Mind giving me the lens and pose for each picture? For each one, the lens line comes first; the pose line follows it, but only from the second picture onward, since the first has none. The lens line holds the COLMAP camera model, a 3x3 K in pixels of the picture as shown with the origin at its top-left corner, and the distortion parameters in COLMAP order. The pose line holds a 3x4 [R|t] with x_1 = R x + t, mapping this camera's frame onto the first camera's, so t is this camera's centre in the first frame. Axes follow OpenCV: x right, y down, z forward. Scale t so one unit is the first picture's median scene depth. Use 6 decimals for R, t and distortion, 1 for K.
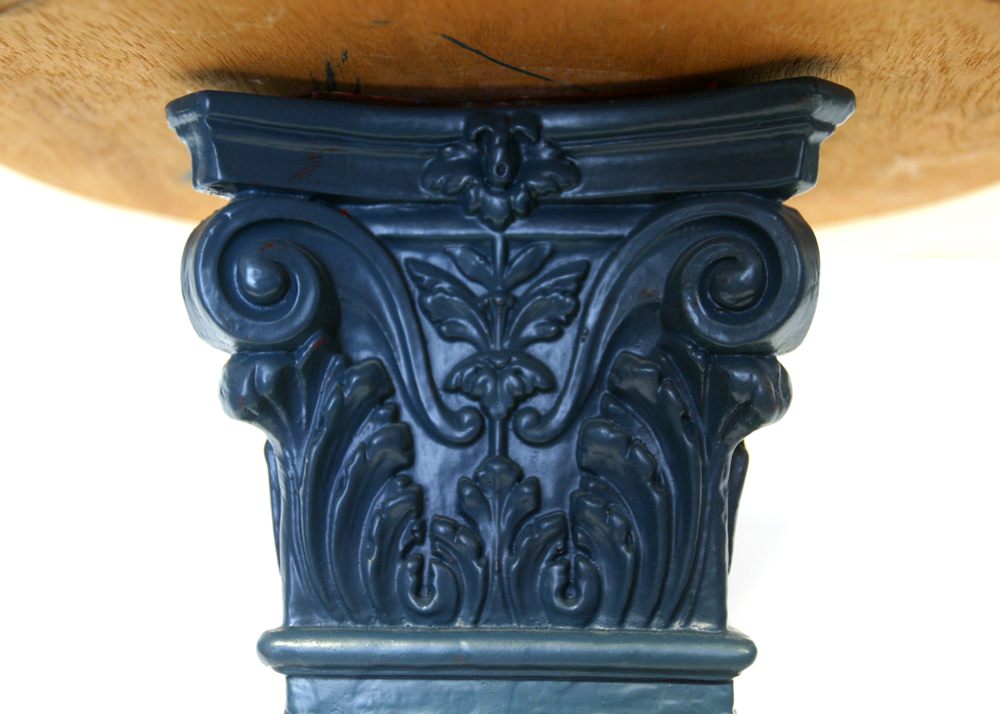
lens RADIAL K [[1494.8, 0, 501.8], [0, 1494.8, 361.0], [0, 0, 1]] dist [-0.072755, 0.000000]
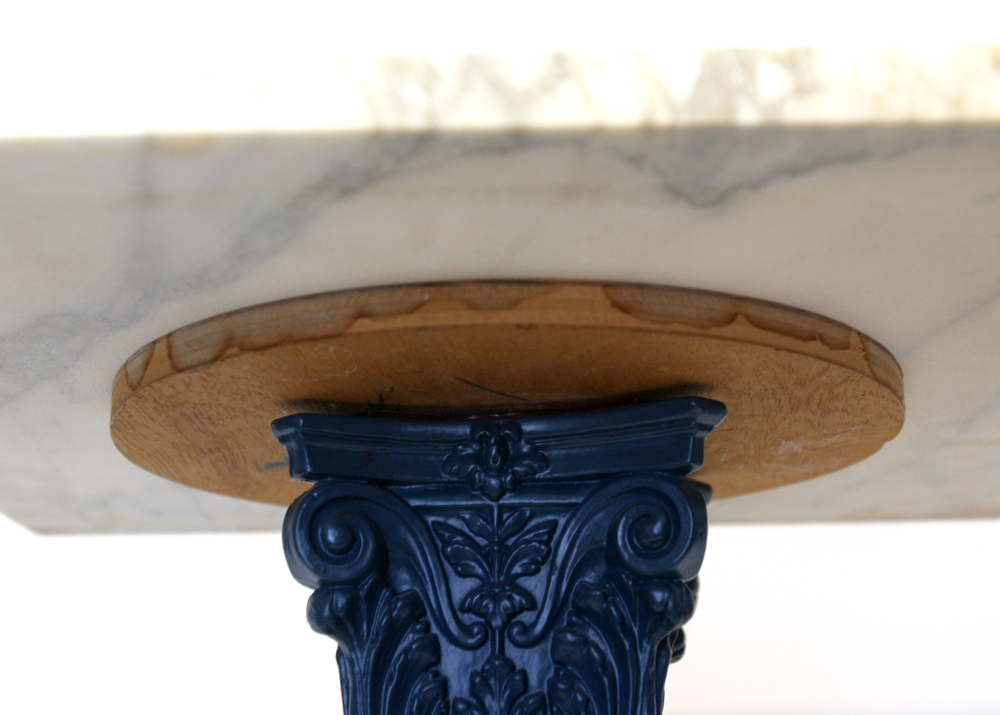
lens RADIAL K [[1611.3, 0, 503.8], [0, 1611.3, 357.1], [0, 0, 1]] dist [0.023632, 0.000000]
pose [[0.999677, -0.024758, -0.005687, 0.019879], [0.023373, 0.984143, -0.175831, 0.054895], [0.009950, 0.175641, 0.984404, -0.613986]]
